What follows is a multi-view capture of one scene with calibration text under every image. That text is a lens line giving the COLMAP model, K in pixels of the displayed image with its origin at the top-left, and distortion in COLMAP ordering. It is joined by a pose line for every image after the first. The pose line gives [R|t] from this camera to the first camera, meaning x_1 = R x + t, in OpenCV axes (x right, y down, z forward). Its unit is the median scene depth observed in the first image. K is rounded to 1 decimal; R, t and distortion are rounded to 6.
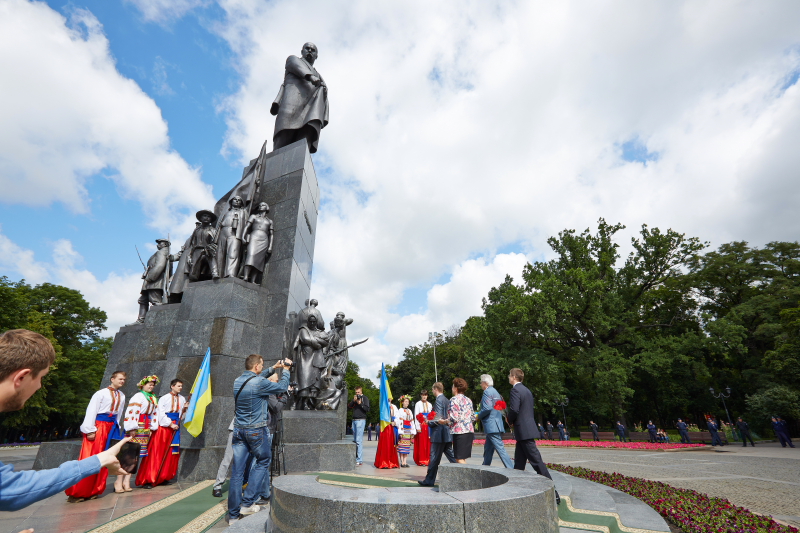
lens RADIAL K [[373.9, 0, 397.7], [0, 373.9, 265.2], [0, 0, 1]] dist [0.000437, 0.000278]
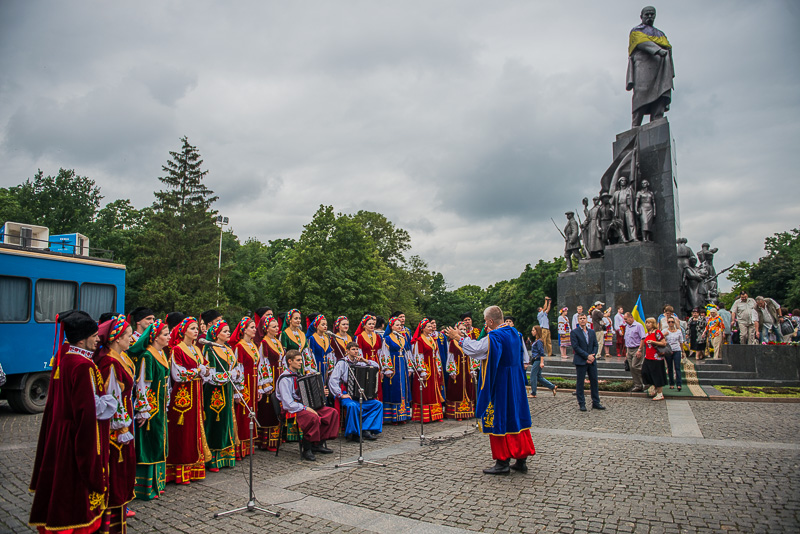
lens RADIAL K [[557.5, 0, 391.6], [0, 557.5, 264.7], [0, 0, 1]] dist [-0.052811, 0.000228]
pose [[0.829871, -0.062718, -0.554419, -0.026907], [0.204971, 0.958452, 0.198383, -0.465122], [0.518942, -0.278272, 0.808248, -1.208062]]
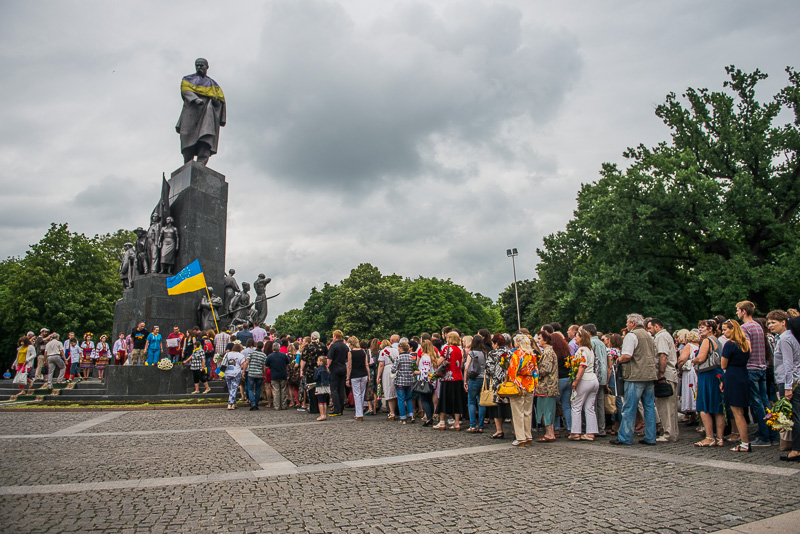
lens RADIAL K [[605.1, 0, 413.8], [0, 605.1, 262.1], [0, 0, 1]] dist [-0.044246, -0.002346]
pose [[0.940066, -0.071197, -0.333476, 1.371106], [0.145752, 0.968018, 0.204202, -0.344588], [0.308272, -0.240568, 0.920378, -0.969826]]
